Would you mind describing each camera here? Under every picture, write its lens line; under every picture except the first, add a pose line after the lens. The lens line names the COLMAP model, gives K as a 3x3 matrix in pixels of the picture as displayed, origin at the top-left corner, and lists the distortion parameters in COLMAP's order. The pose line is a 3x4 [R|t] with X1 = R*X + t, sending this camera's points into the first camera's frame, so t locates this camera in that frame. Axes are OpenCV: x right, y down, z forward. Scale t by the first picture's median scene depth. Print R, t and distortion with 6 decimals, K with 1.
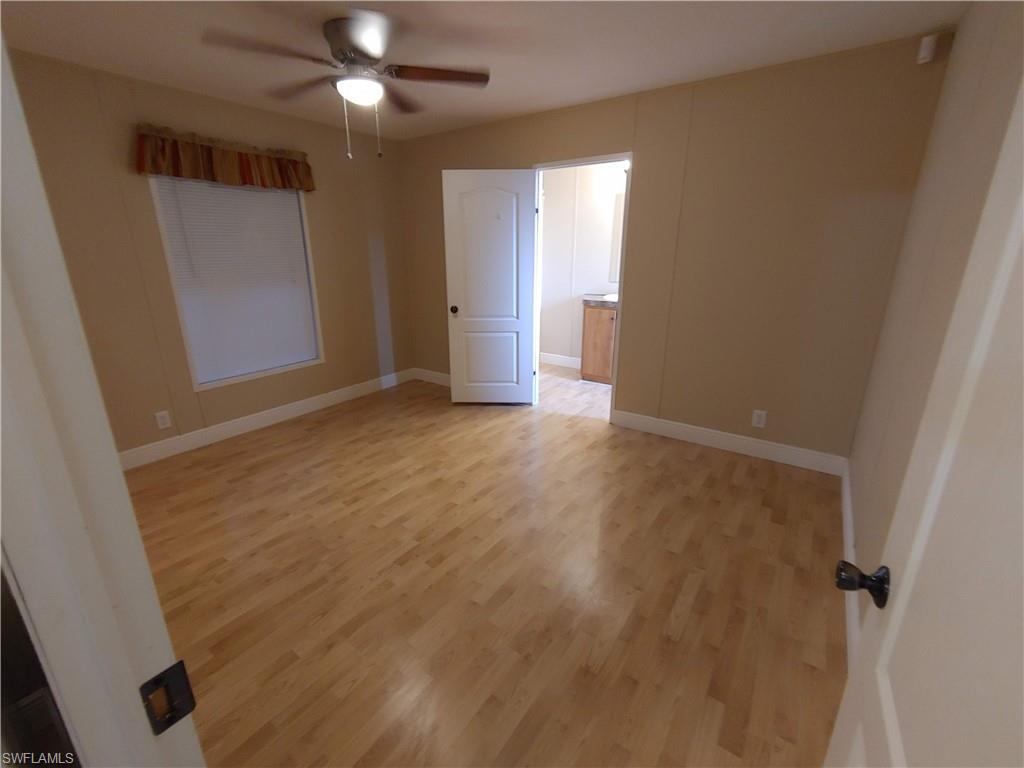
lens RADIAL K [[440.0, 0, 508.2], [0, 440.0, 385.1], [0, 0, 1]] dist [-0.008532, -0.000174]
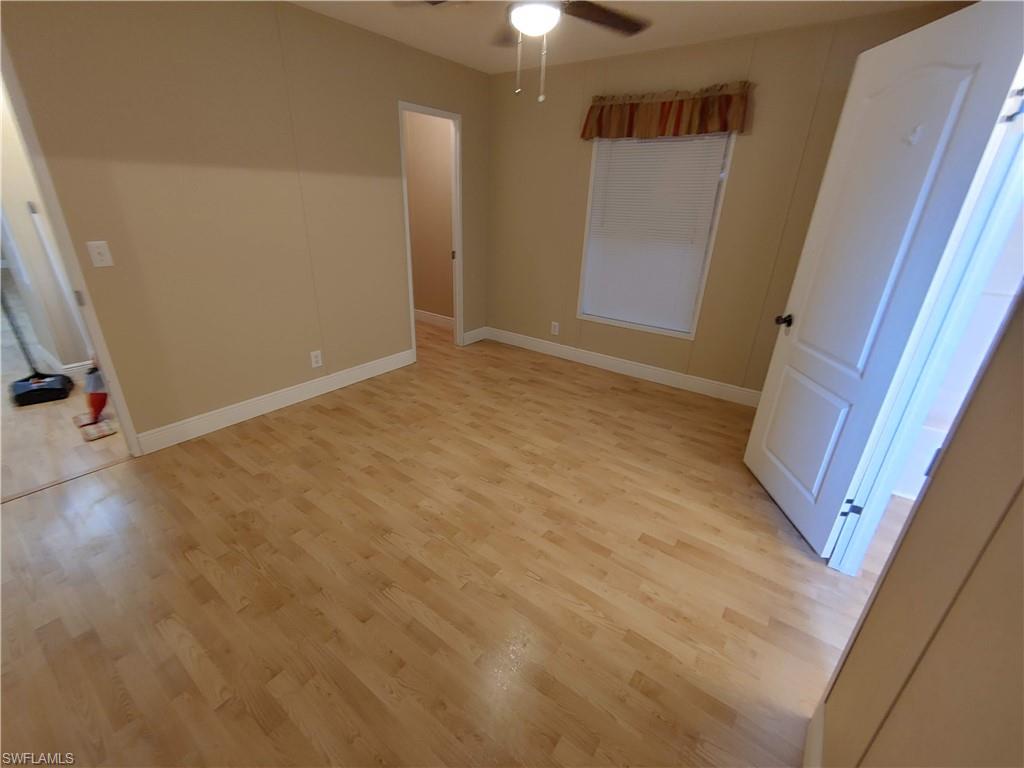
lens RADIAL K [[440.0, 0, 508.7], [0, 440.0, 380.3], [0, 0, 1]] dist [-0.008532, -0.000174]
pose [[-0.022558, 0.387388, -0.921641, 0.546008], [-0.323763, 0.869365, 0.373339, -0.246802], [0.945869, 0.306815, 0.105811, 0.771468]]
